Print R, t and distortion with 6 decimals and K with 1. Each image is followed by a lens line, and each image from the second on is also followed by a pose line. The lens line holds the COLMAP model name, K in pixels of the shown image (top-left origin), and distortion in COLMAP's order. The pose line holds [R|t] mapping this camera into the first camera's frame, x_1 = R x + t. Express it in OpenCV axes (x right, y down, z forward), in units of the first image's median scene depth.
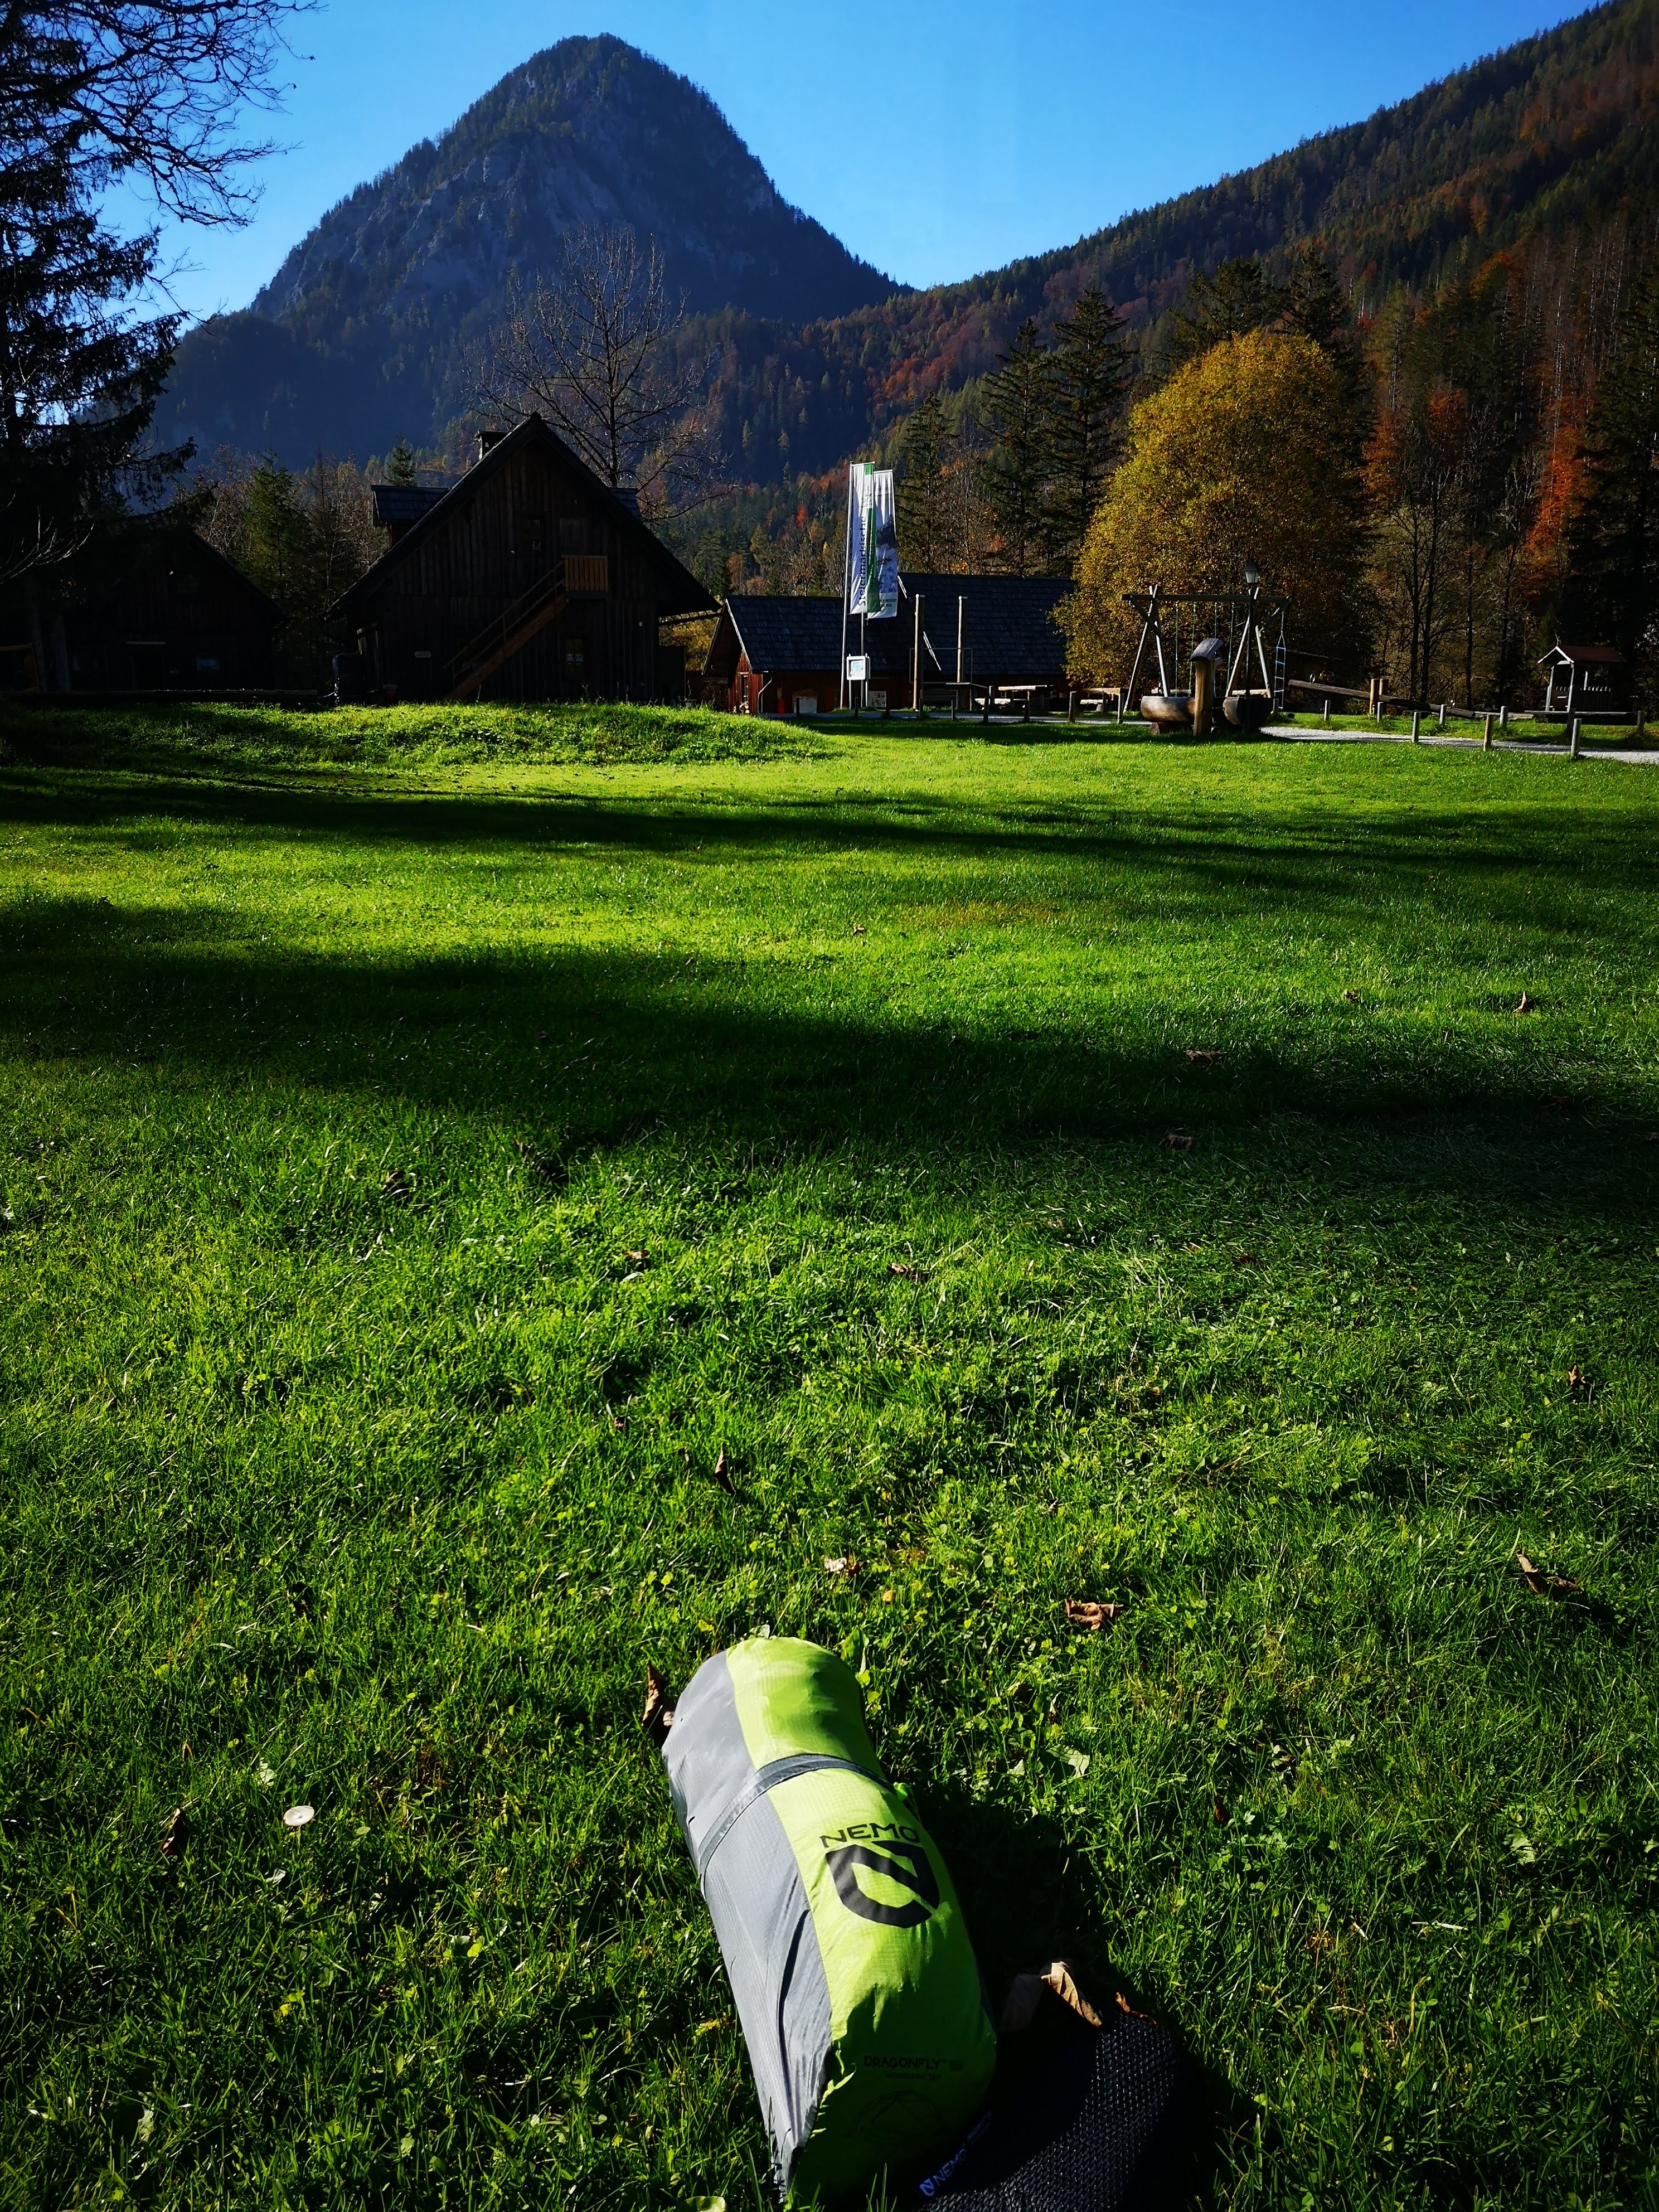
lens RADIAL K [[1718.6, 0, 817.9], [0, 1718.6, 1104.3], [0, 0, 1]] dist [0.029627, -0.016188]
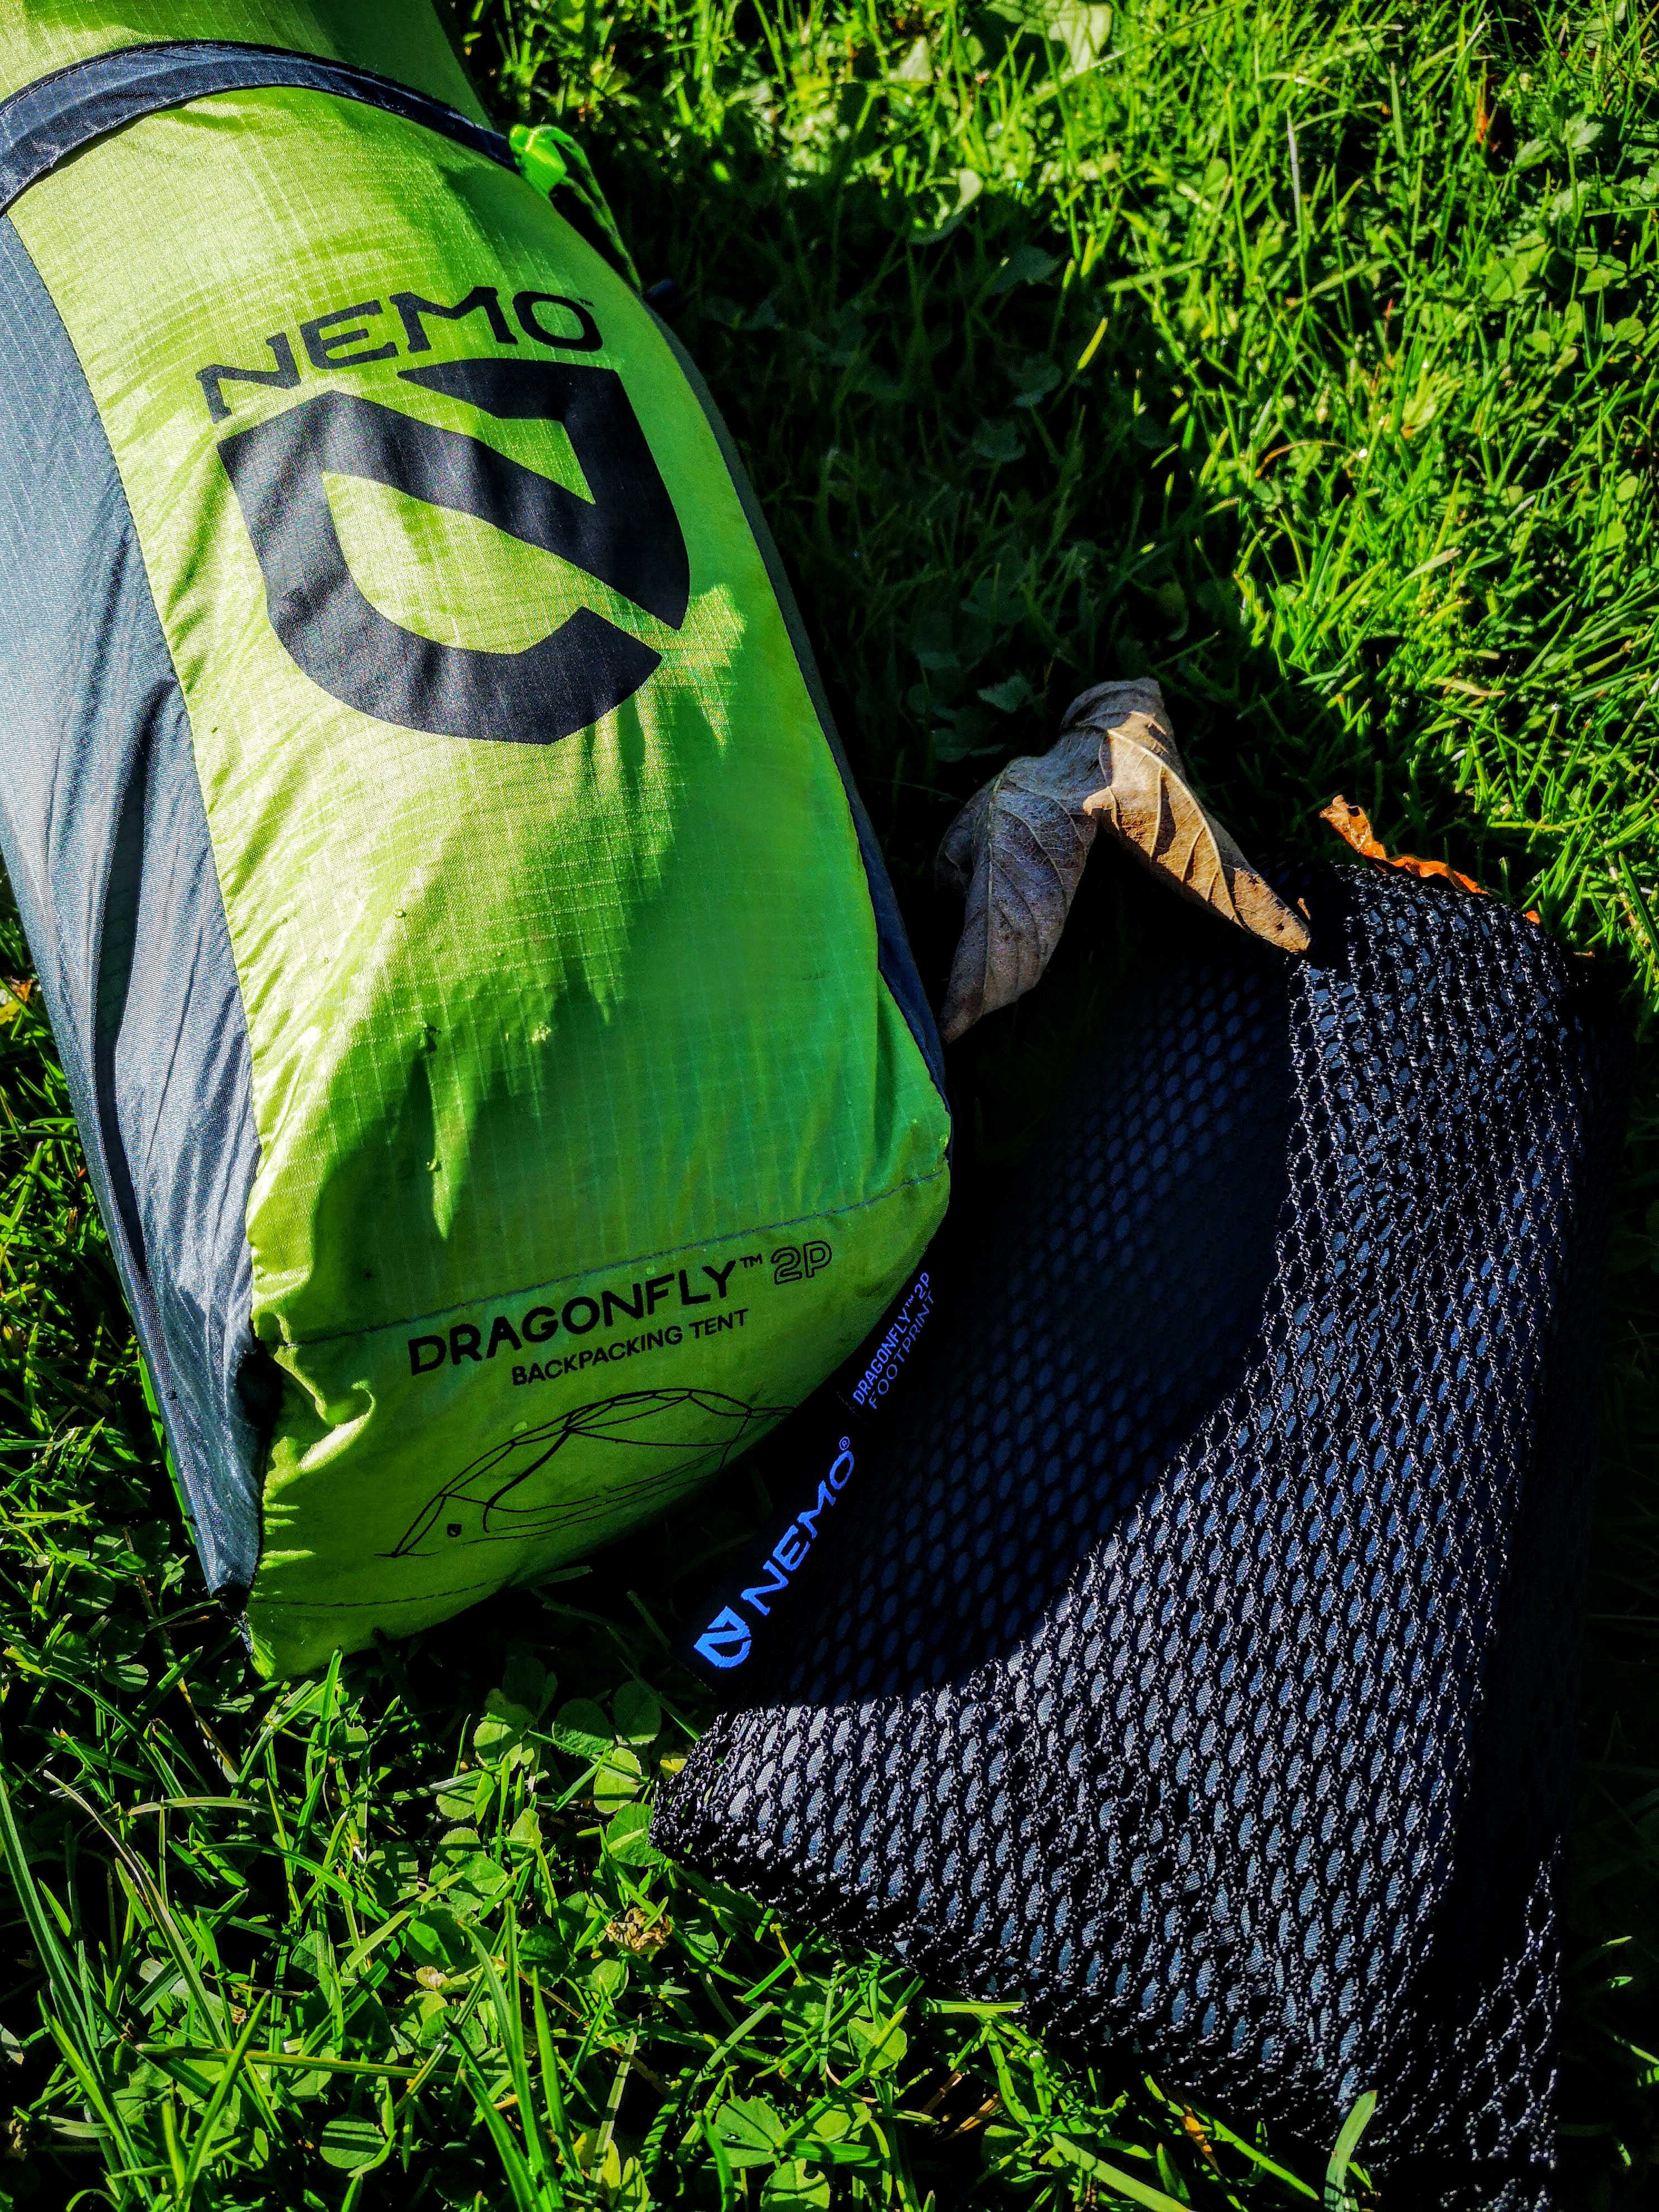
lens RADIAL K [[1718.6, 0, 816.7], [0, 1718.6, 1108.9], [0, 0, 1]] dist [0.029627, -0.016188]
pose [[0.990550, -0.130710, 0.041536, 0.066597], [0.053286, 0.645840, 0.761611, 0.313431], [-0.126376, -0.752200, 0.646702, 0.762145]]
